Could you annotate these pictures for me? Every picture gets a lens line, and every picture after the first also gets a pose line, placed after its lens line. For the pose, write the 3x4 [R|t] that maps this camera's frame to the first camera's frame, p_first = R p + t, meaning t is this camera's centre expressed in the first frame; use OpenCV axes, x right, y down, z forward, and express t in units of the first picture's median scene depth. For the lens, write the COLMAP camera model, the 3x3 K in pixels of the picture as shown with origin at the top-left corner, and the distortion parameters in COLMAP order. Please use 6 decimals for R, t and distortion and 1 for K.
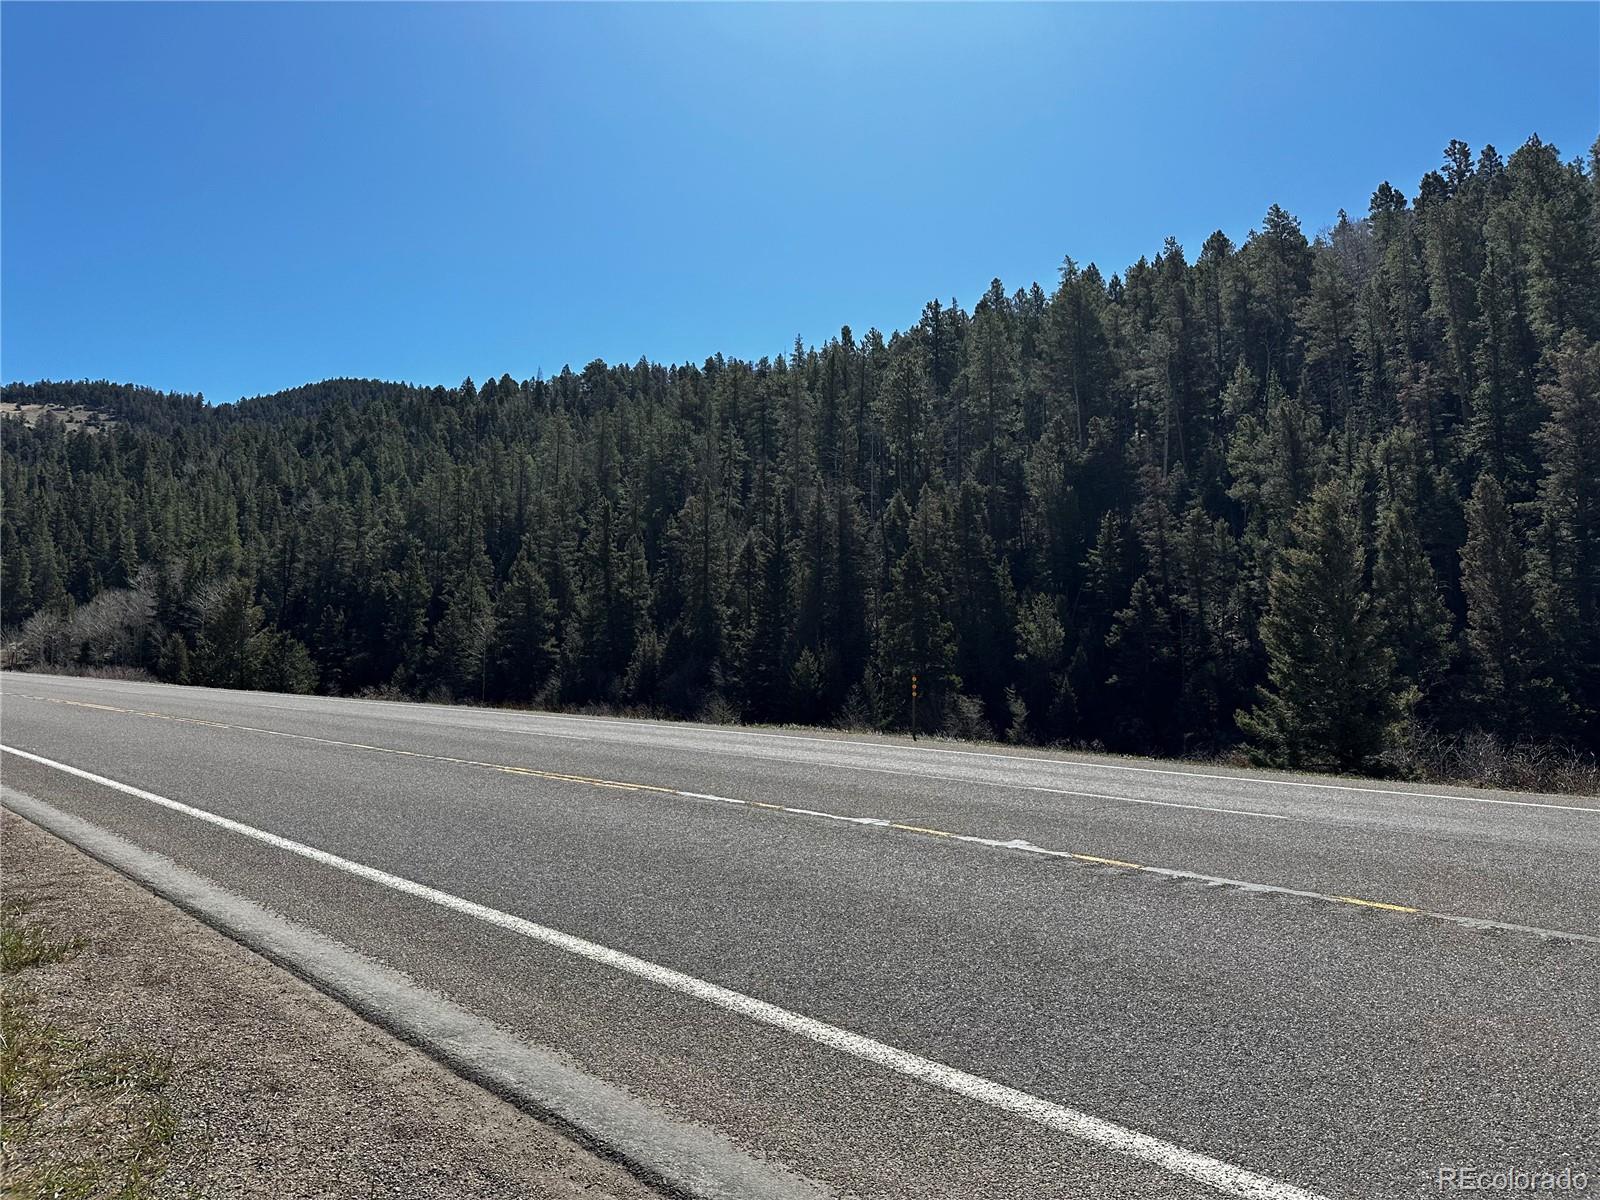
lens RADIAL K [[1037.7, 0, 812.4], [0, 1037.7, 613.1], [0, 0, 1]] dist [-0.030098, -0.022641]
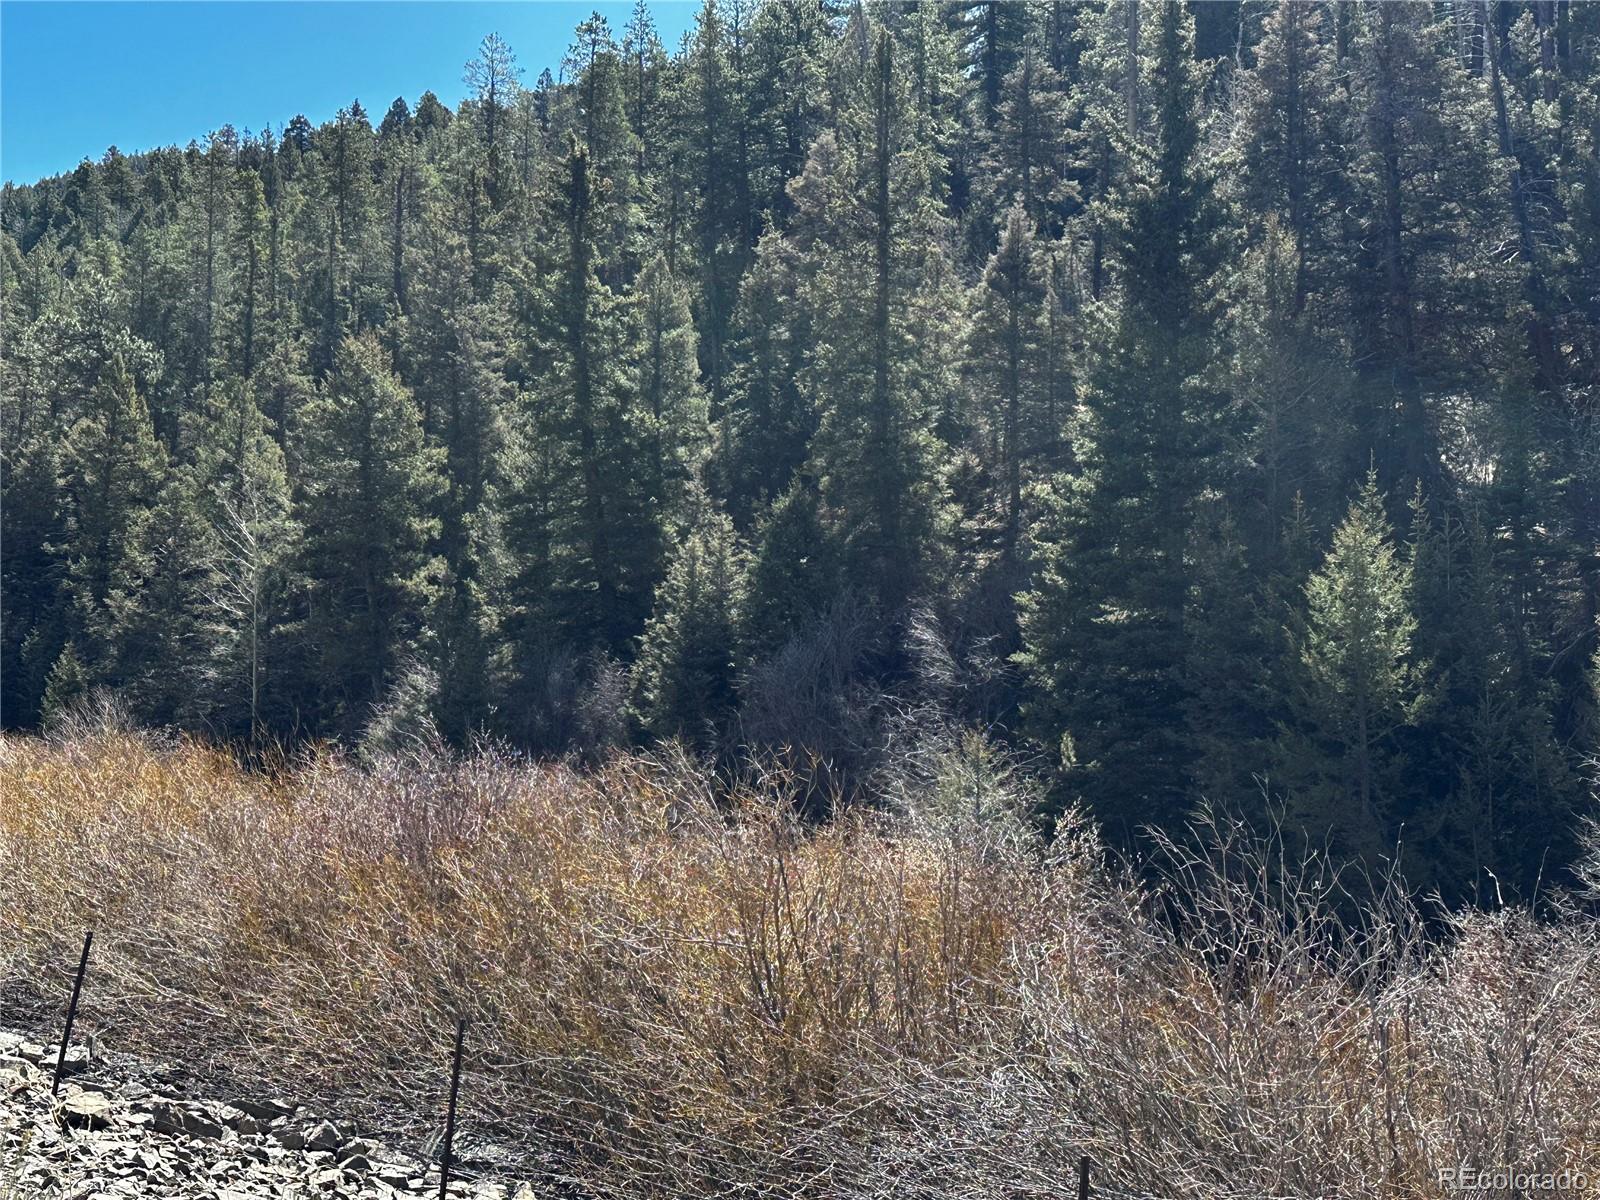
lens RADIAL K [[2029.6, 0, 798.5], [0, 2029.6, 602.3], [0, 0, 1]] dist [-0.016261, 0.000000]
pose [[0.993355, -0.007299, -0.114859, -0.051708], [0.009227, 0.999825, 0.016258, 0.029404], [0.114721, -0.017210, 0.993249, 0.342288]]
